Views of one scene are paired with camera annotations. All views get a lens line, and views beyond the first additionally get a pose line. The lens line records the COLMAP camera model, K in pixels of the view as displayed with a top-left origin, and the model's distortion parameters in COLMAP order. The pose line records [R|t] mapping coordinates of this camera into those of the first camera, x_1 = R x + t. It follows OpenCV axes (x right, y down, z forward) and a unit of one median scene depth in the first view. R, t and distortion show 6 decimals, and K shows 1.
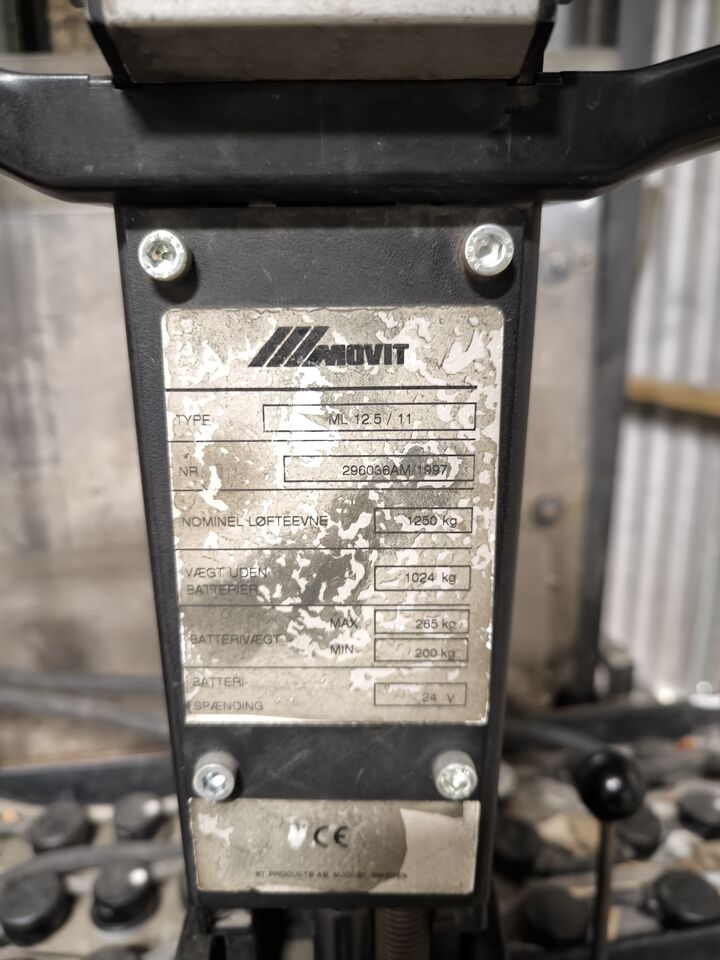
lens RADIAL K [[653.5, 0, 360.0], [0, 653.5, 480.0], [0, 0, 1]] dist [0.036625, -0.029403]
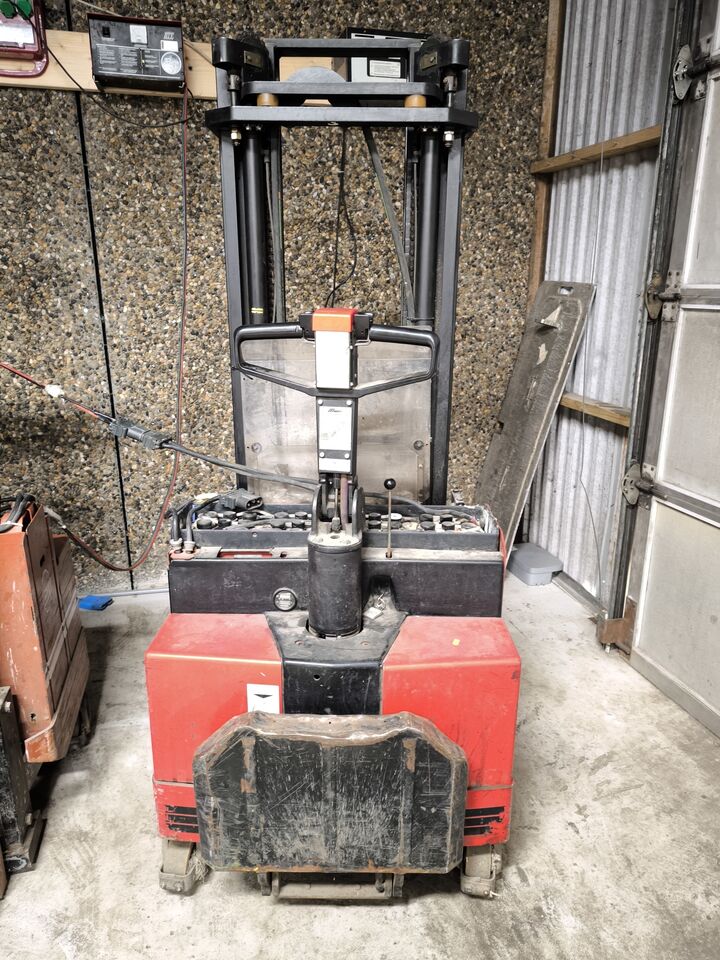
lens RADIAL K [[653.5, 0, 360.0], [0, 653.5, 480.0], [0, 0, 1]] dist [0.036625, -0.029403]
pose [[0.982301, 0.064420, -0.175883, 0.698698], [-0.061349, 0.997855, 0.022848, 0.200641], [0.176978, -0.011653, 0.984146, -2.858746]]
